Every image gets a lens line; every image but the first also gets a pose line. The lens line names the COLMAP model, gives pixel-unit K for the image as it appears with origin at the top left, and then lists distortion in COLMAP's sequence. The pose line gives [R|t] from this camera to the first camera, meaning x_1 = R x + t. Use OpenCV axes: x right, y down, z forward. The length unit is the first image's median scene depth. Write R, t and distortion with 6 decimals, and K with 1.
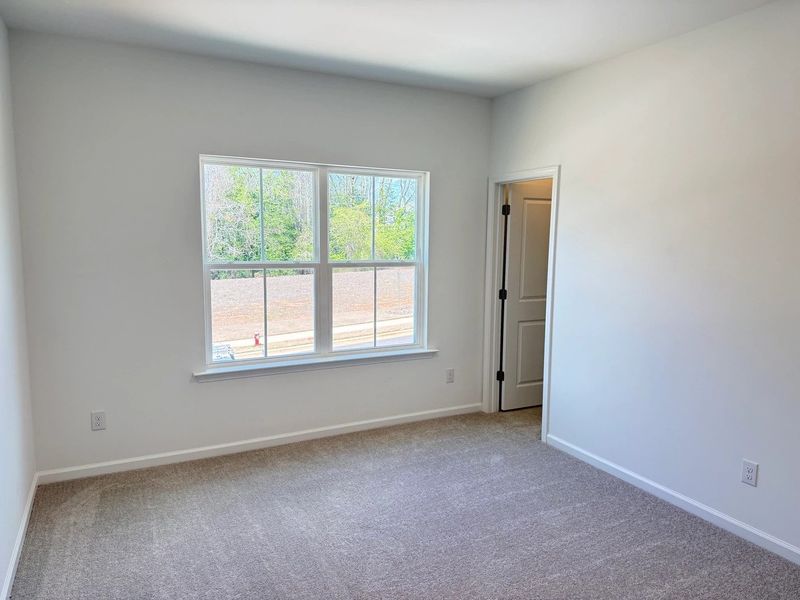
lens RADIAL K [[560.9, 0, 400.0], [0, 560.9, 300.0], [0, 0, 1]] dist [0.122037, -0.188090]
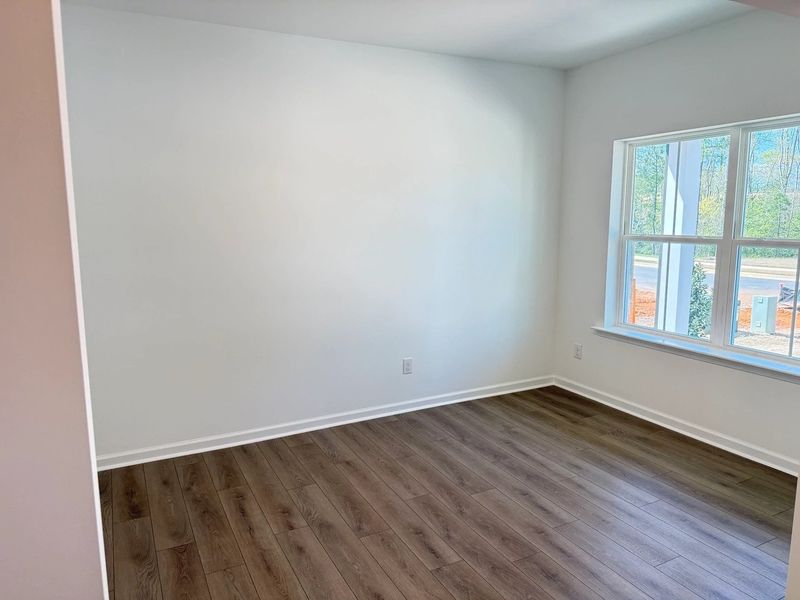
lens RADIAL K [[560.9, 0, 400.0], [0, 560.9, 300.0], [0, 0, 1]] dist [0.122037, -0.188090]
pose [[-0.004446, 0.127295, -0.991855, 0.715477], [-0.112628, 0.985490, 0.126983, -0.029673], [0.993627, 0.112275, 0.009956, 0.494475]]
